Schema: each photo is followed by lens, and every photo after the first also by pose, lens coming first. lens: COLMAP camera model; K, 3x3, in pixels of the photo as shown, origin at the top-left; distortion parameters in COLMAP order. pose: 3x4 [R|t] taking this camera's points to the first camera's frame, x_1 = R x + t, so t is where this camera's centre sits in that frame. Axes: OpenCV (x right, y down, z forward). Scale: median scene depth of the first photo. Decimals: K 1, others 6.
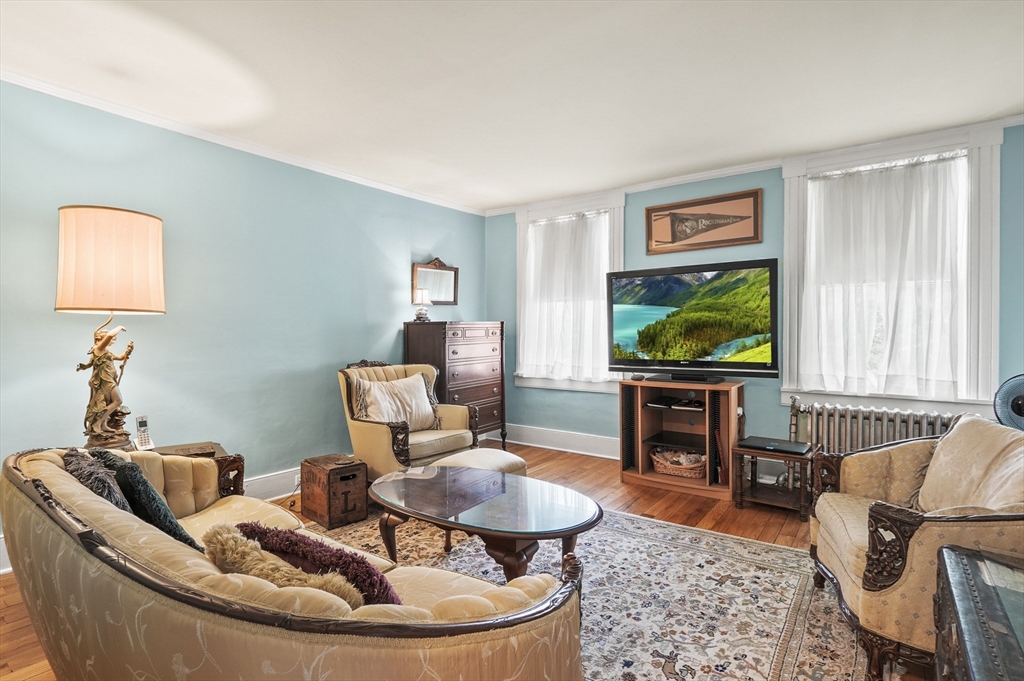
lens RADIAL K [[504.2, 0, 510.0], [0, 504.2, 334.1], [0, 0, 1]] dist [-0.002066, -0.001195]
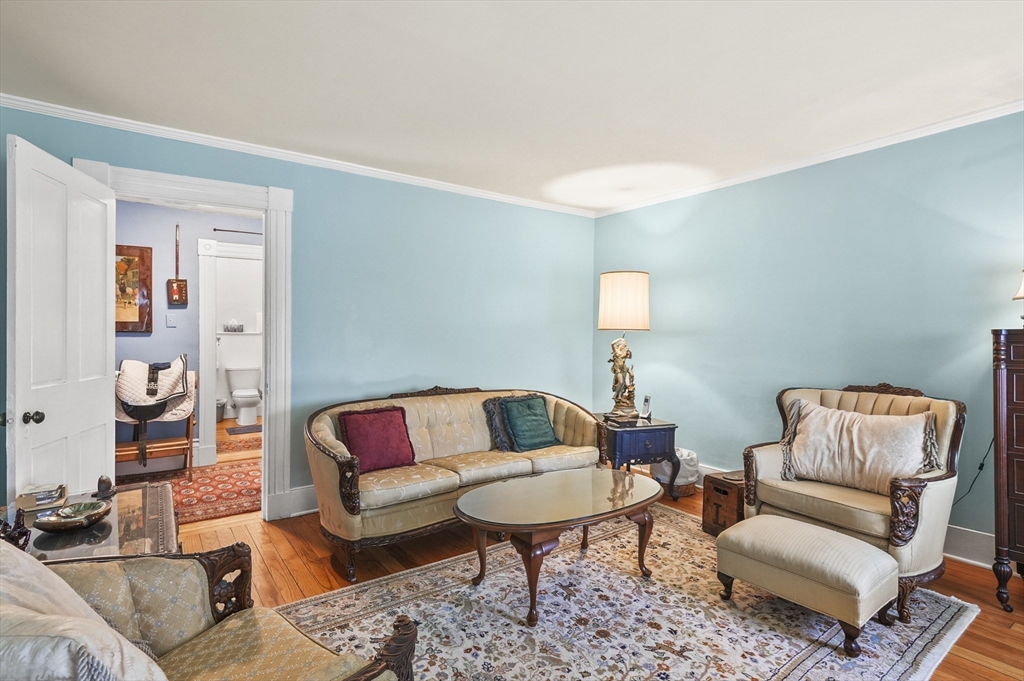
lens RADIAL K [[504.2, 0, 501.0], [0, 504.2, 339.9], [0, 0, 1]] dist [-0.002066, -0.001195]
pose [[-0.321264, 0.006219, -0.946969, 0.993118], [-0.009252, 0.999910, 0.009706, -0.022204], [0.946945, 0.011880, -0.321177, 1.200411]]
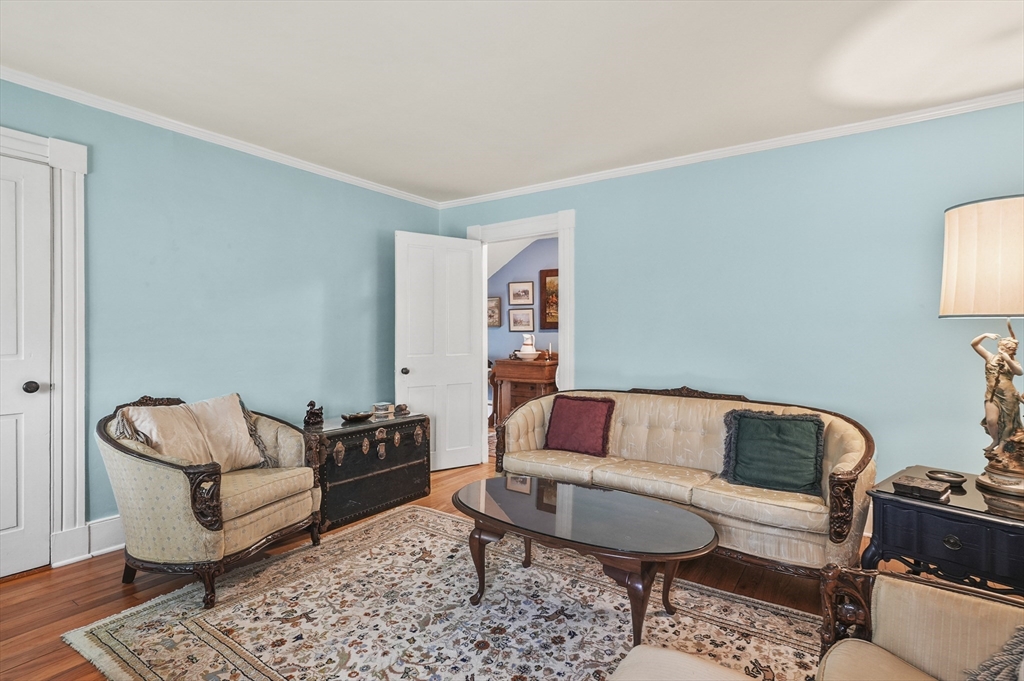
lens RADIAL K [[504.2, 0, 501.8], [0, 504.2, 336.6], [0, 0, 1]] dist [-0.002066, -0.001195]
pose [[-0.999849, -0.005027, -0.016608, 0.085531], [-0.005313, 0.999837, 0.017227, -0.021776], [0.016519, 0.017313, -0.999714, 1.912265]]
